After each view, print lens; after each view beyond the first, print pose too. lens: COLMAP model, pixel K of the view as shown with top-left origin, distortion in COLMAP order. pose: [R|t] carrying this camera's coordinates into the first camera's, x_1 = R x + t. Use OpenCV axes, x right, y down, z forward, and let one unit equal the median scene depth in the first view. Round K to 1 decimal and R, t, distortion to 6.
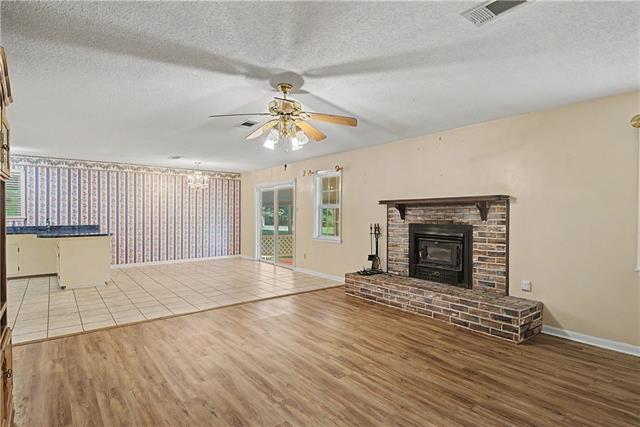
lens RADIAL K [[330.3, 0, 320.0], [0, 330.3, 213.5], [0, 0, 1]] dist [0.002106, 0.000363]
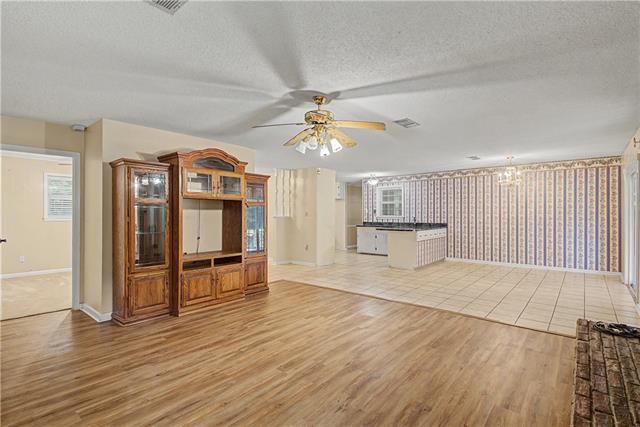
lens RADIAL K [[313.2, 0, 320.0], [0, 313.2, 213.5], [0, 0, 1]] dist [0.036505, -0.000032]
pose [[0.198337, -0.002849, -0.980130, 0.772315], [0.001440, 0.999996, -0.002615, 0.001898], [0.980133, -0.000893, 0.198341, 0.664839]]
